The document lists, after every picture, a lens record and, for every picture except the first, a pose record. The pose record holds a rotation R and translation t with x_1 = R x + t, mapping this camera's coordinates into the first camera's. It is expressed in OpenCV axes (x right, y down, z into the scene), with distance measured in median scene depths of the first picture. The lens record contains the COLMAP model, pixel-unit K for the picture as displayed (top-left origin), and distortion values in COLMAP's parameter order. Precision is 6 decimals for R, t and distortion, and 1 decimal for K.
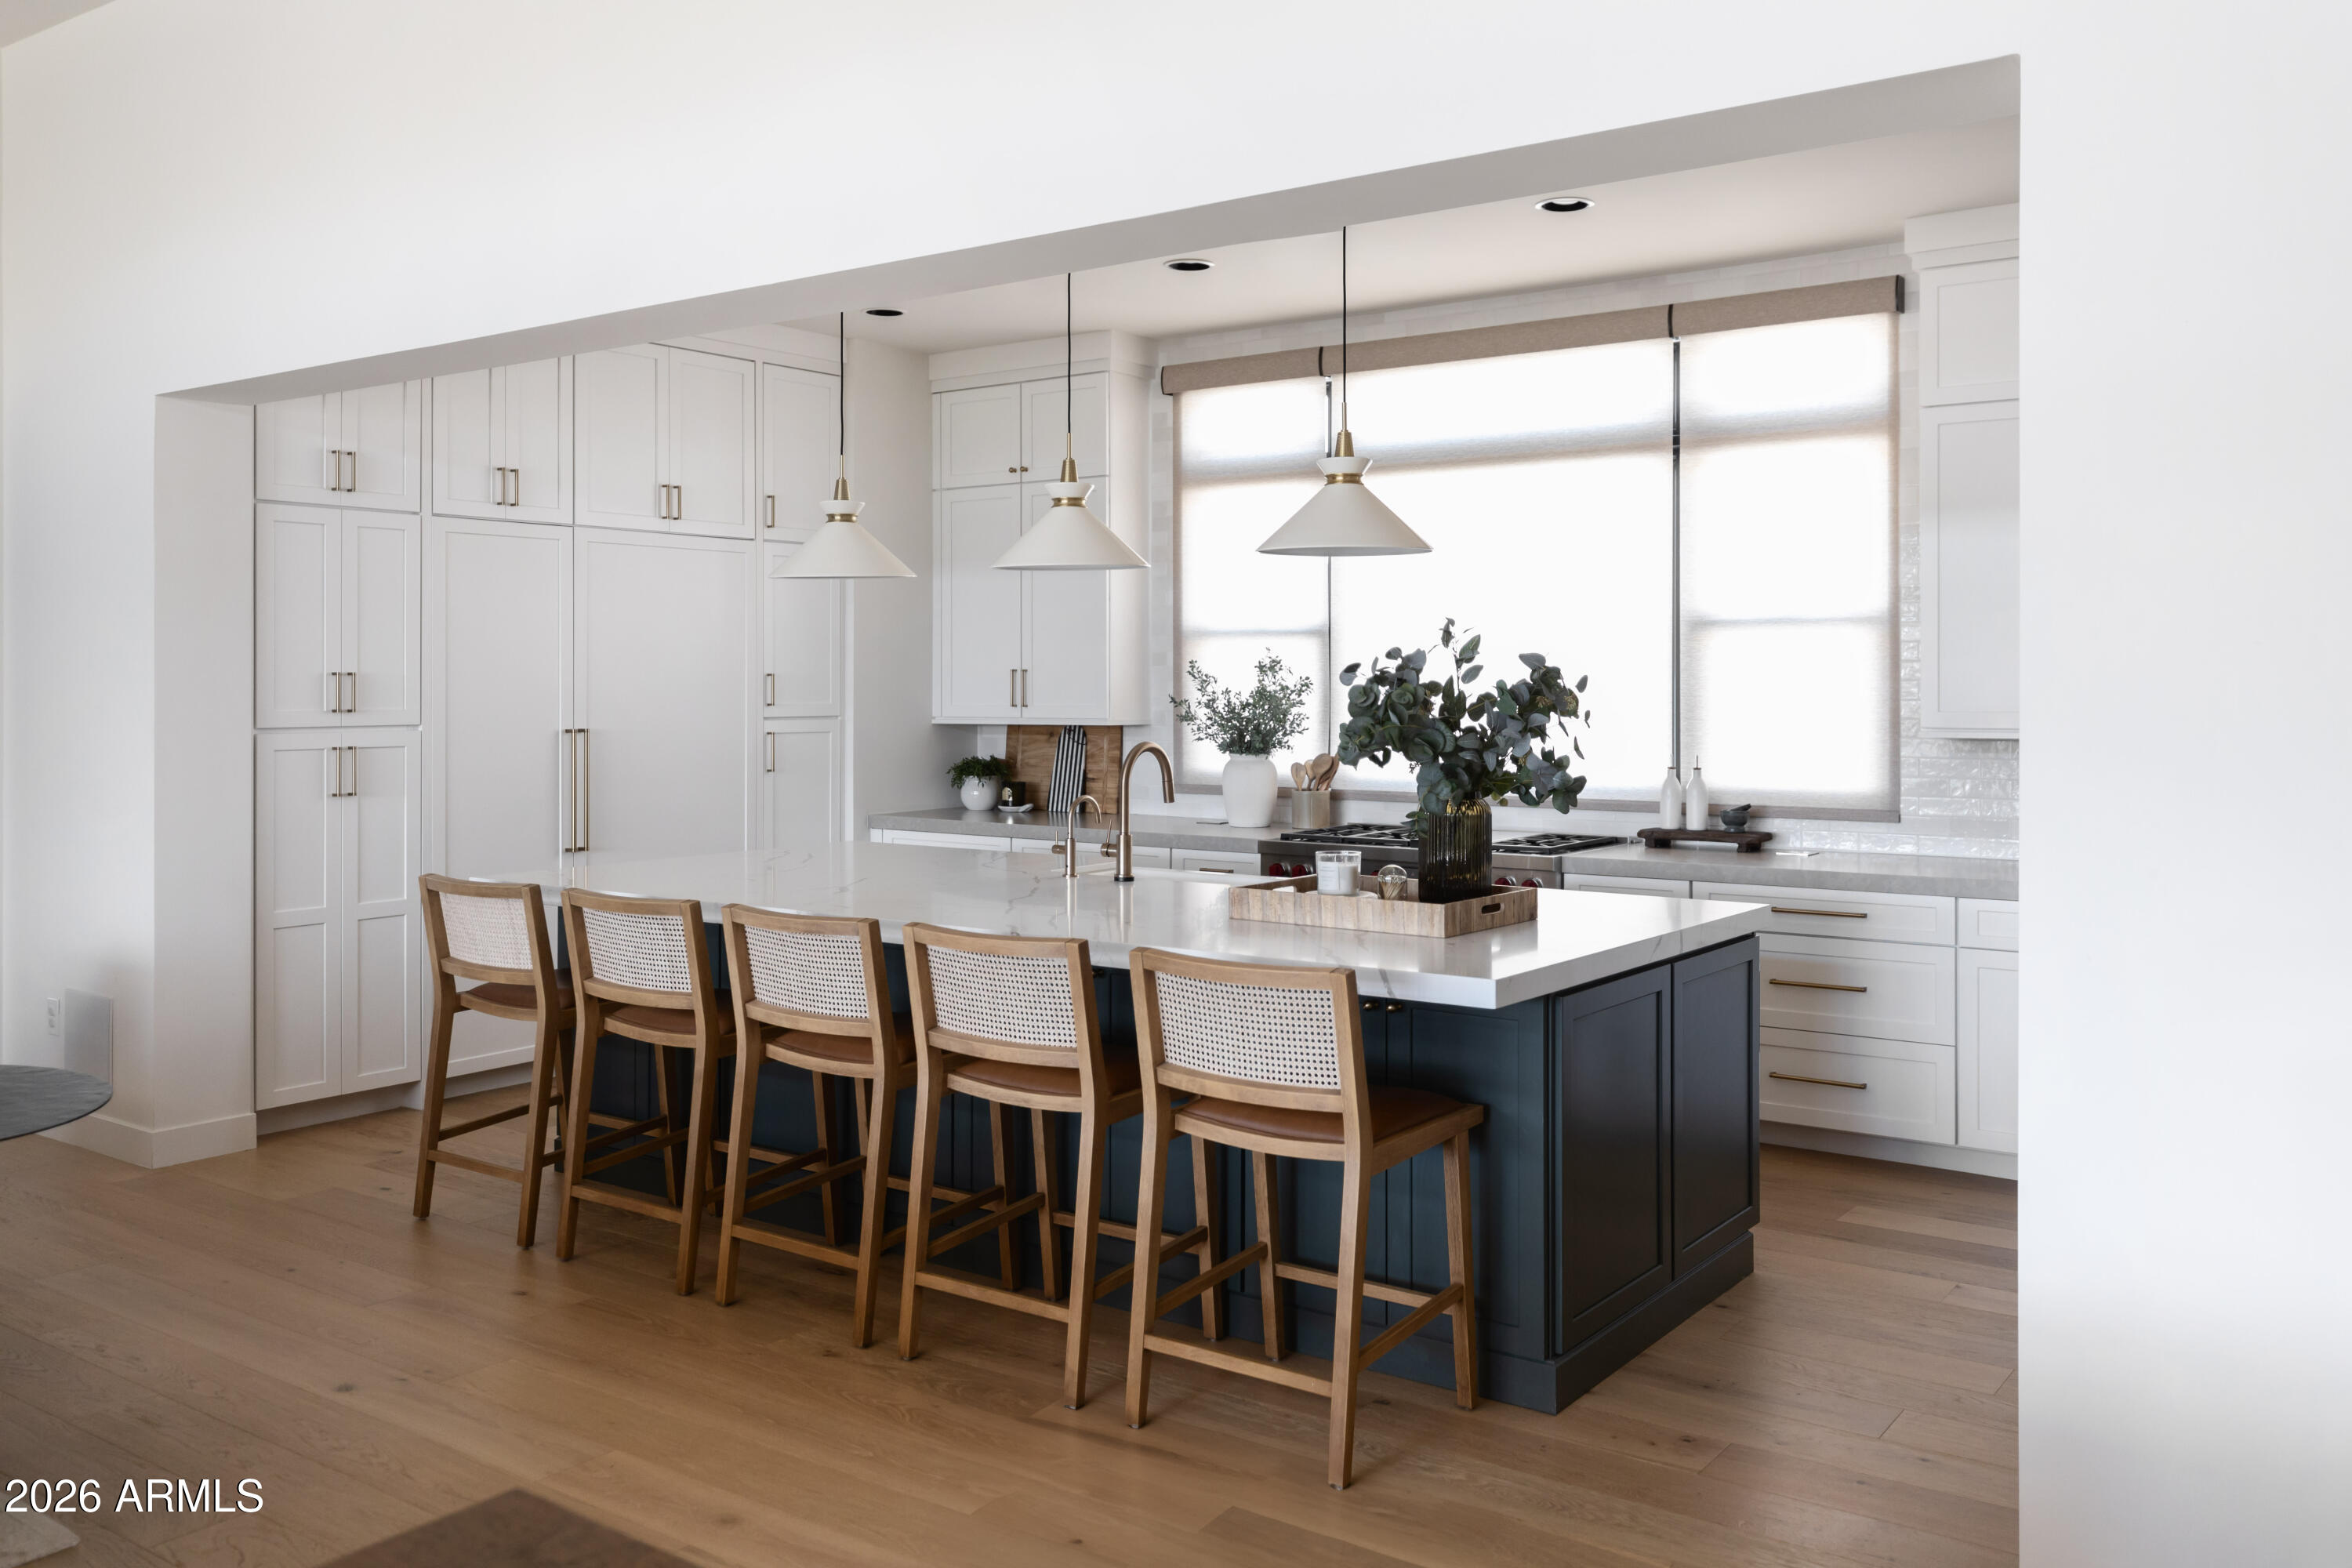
lens RADIAL K [[1884.6, 0, 1172.6], [0, 1884.6, 682.5], [0, 0, 1]] dist [-0.005890, 0.011076]
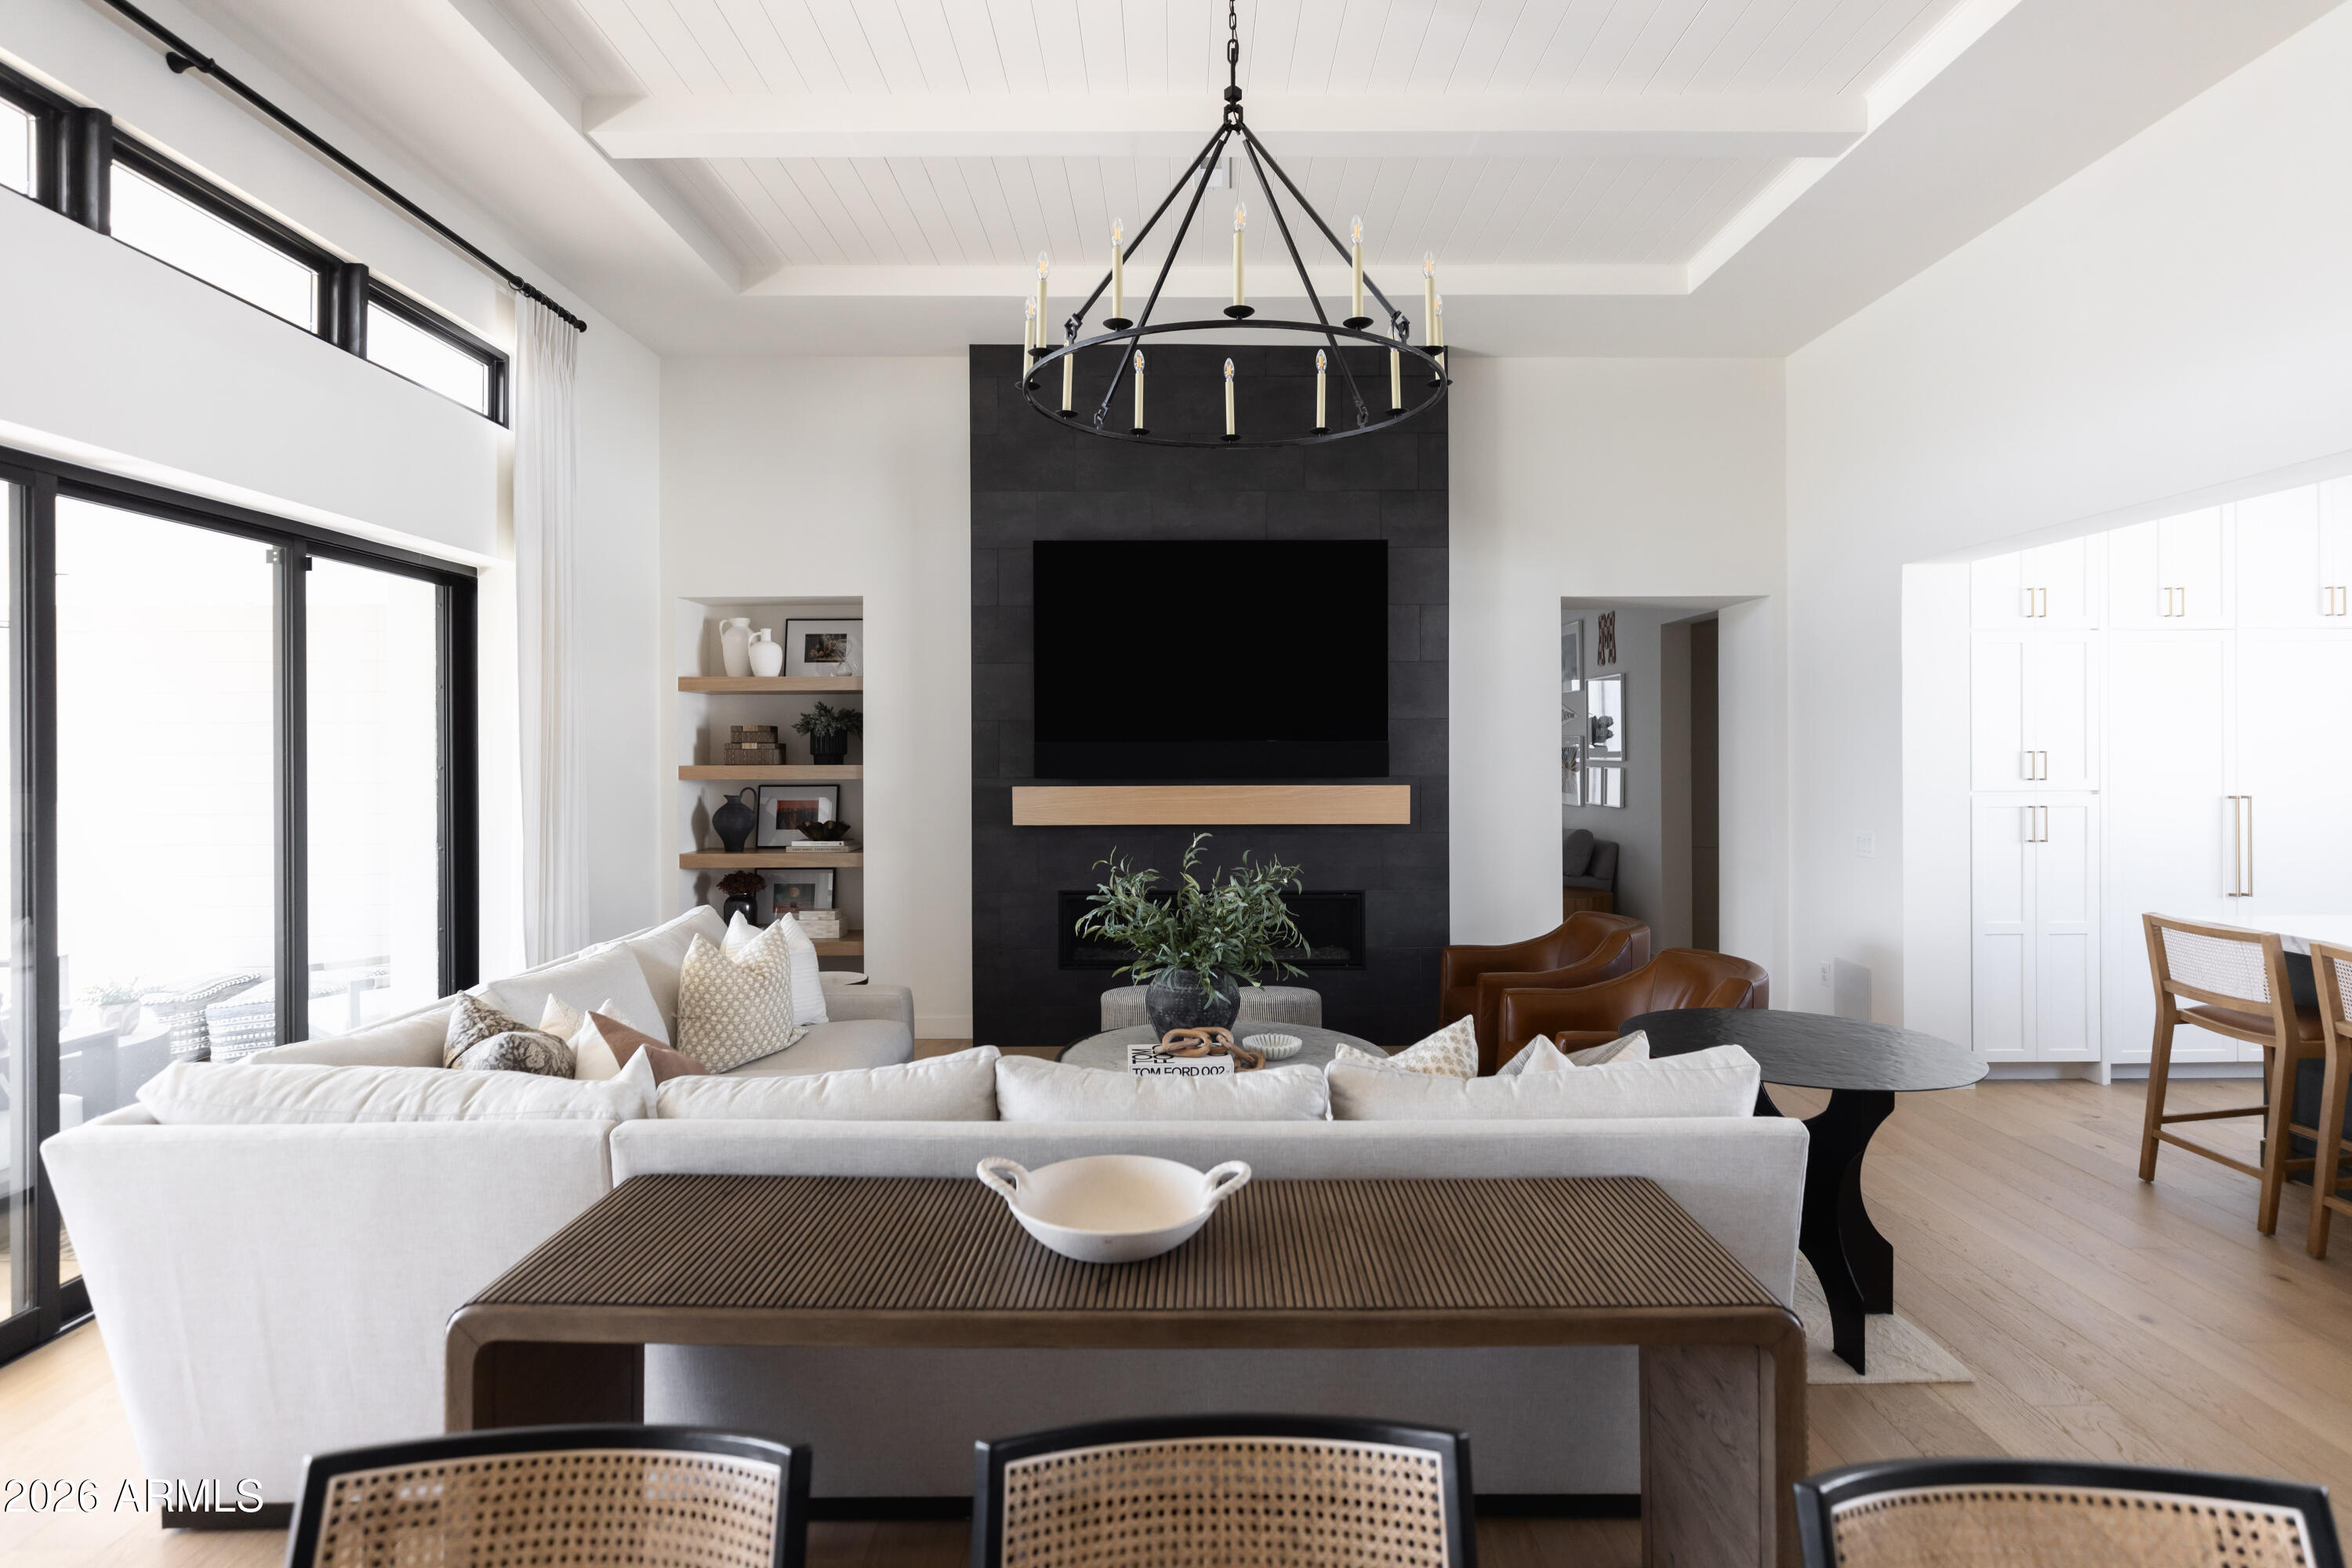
lens RADIAL K [[1196.7, 0, 1190.0], [0, 1196.7, 755.1], [0, 0, 1]] dist [-0.003660, -0.000353]
pose [[0.588706, 0.001425, -0.808346, -0.103476], [0.005278, 0.999970, 0.005606, -0.010448], [0.808330, -0.007567, 0.588681, -0.000391]]
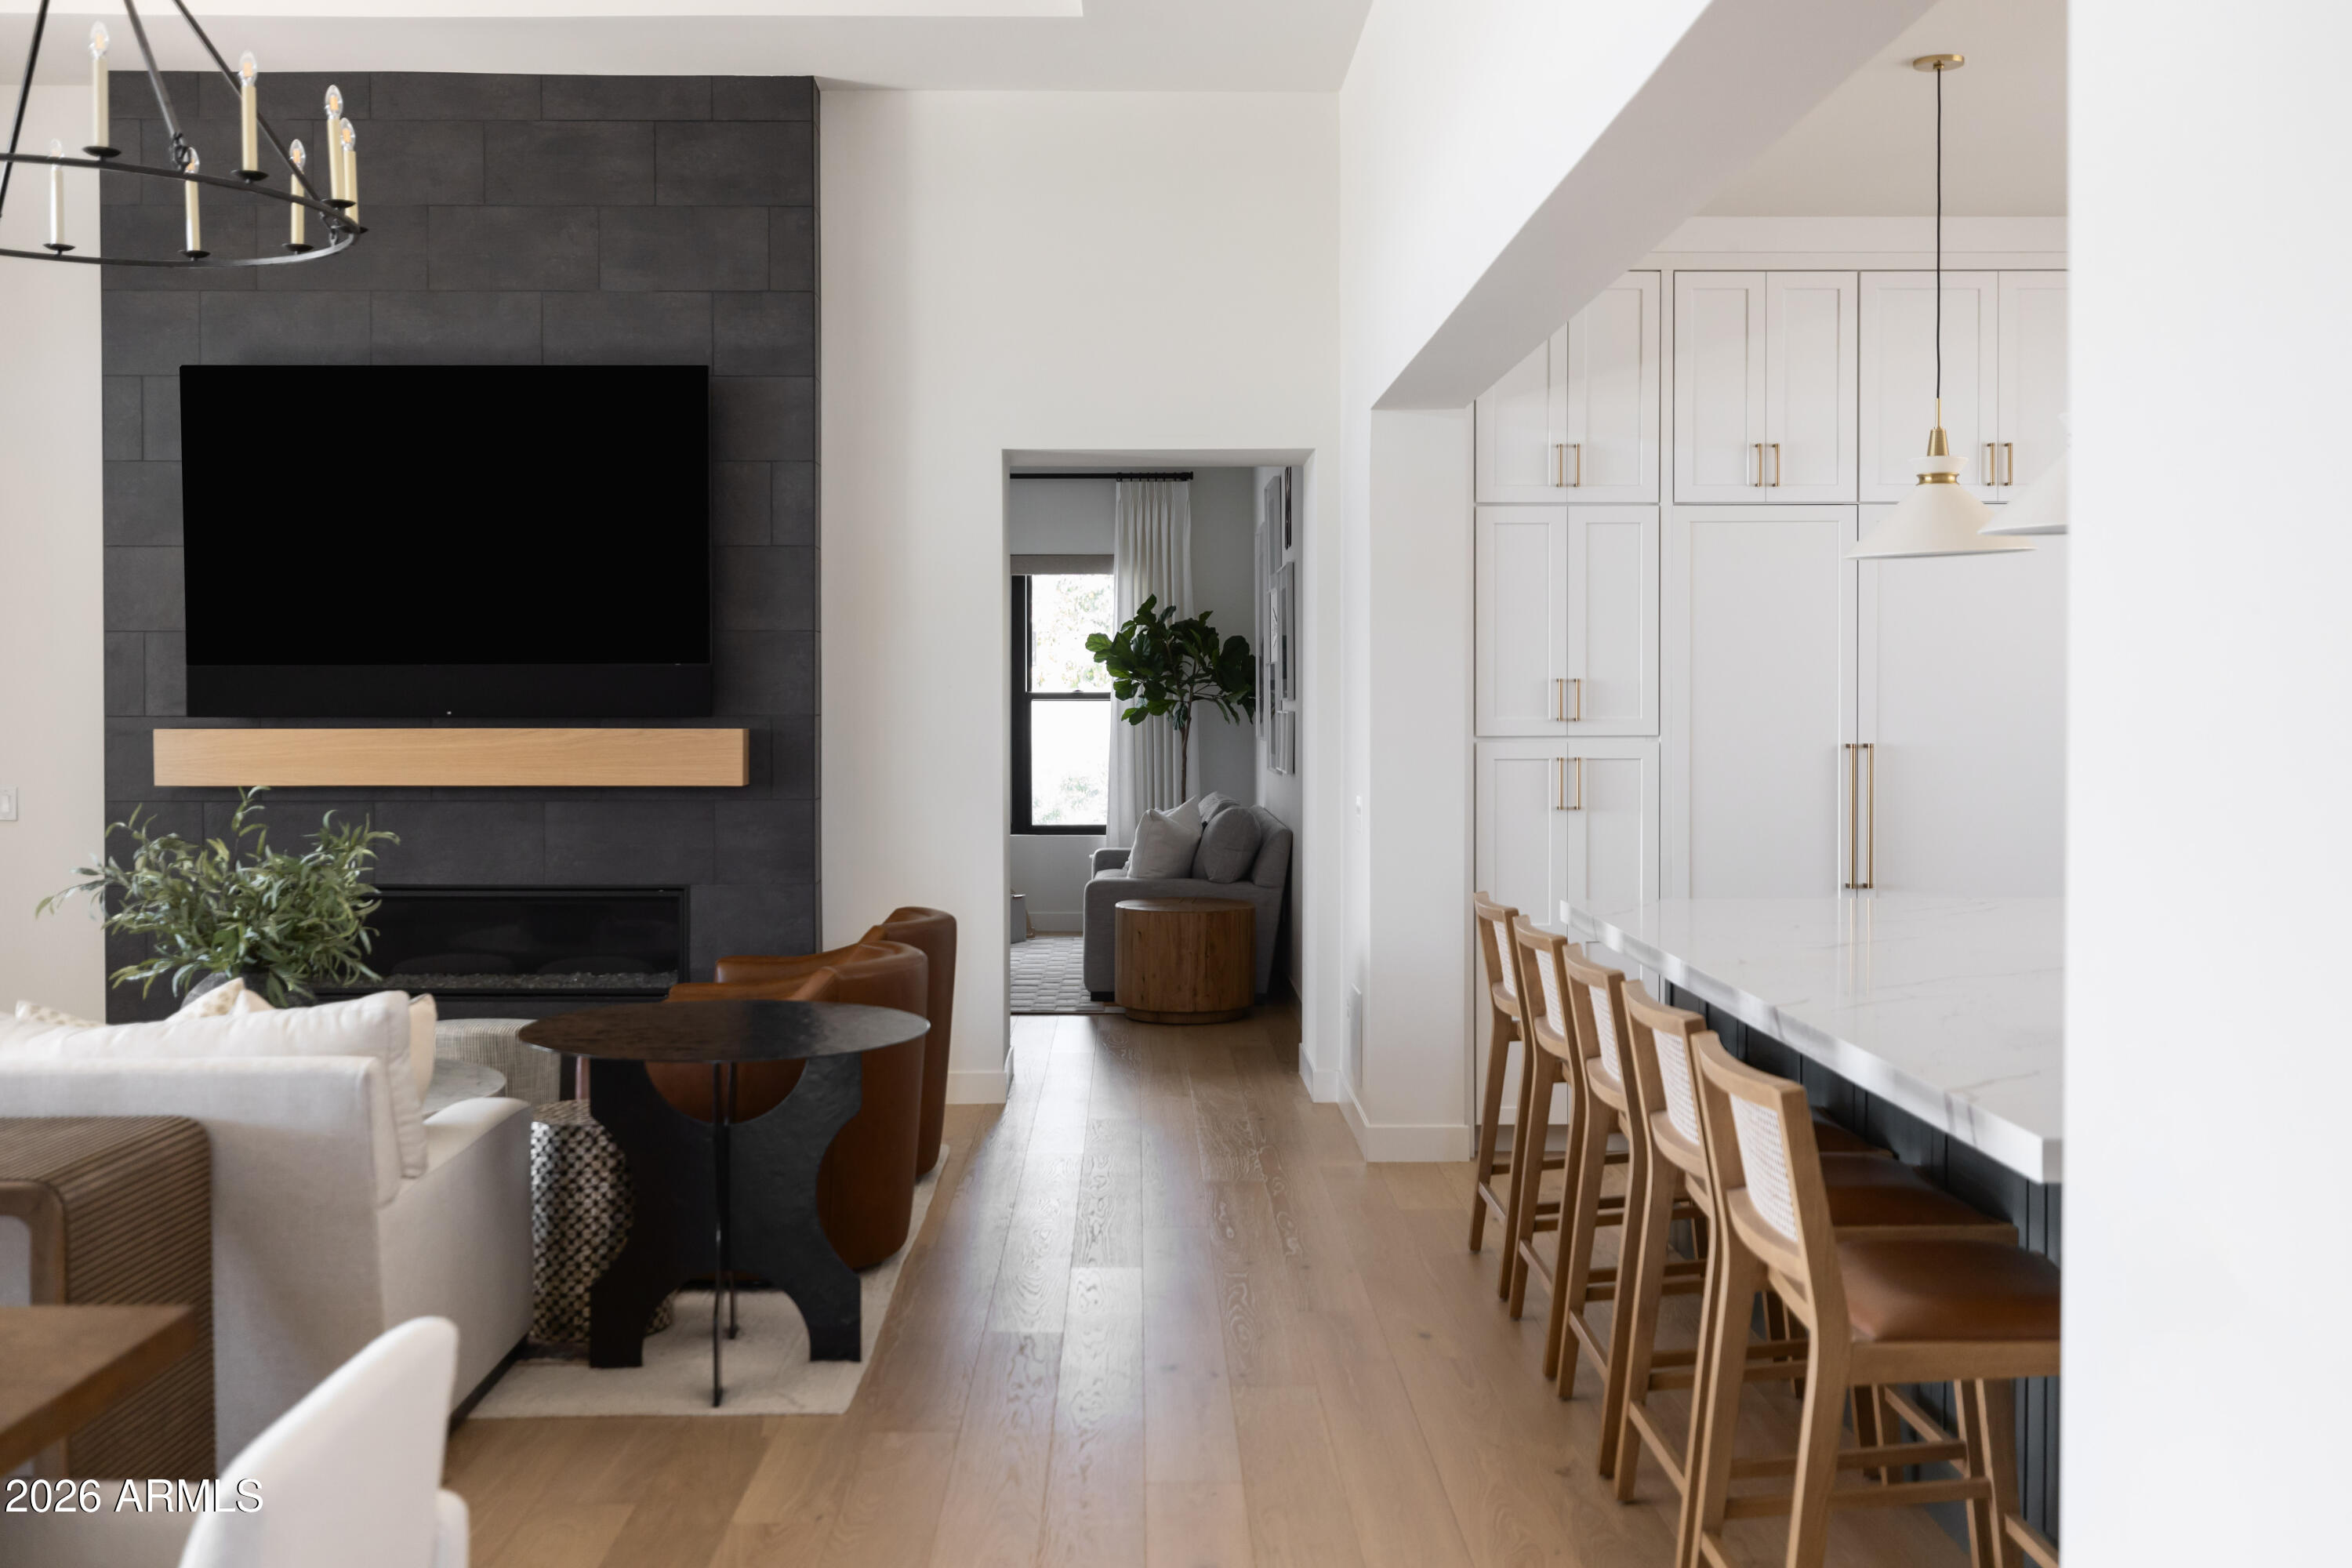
lens RADIAL K [[2277.6, 0, 1176.9], [0, 2277.6, 741.0], [0, 0, 1]] dist [-0.011548, 0.000000]
pose [[0.598189, 0.015277, -0.801210, 0.356769], [0.002523, 0.999777, 0.020947, 0.001365], [0.801351, -0.014552, 0.598017, 0.158509]]
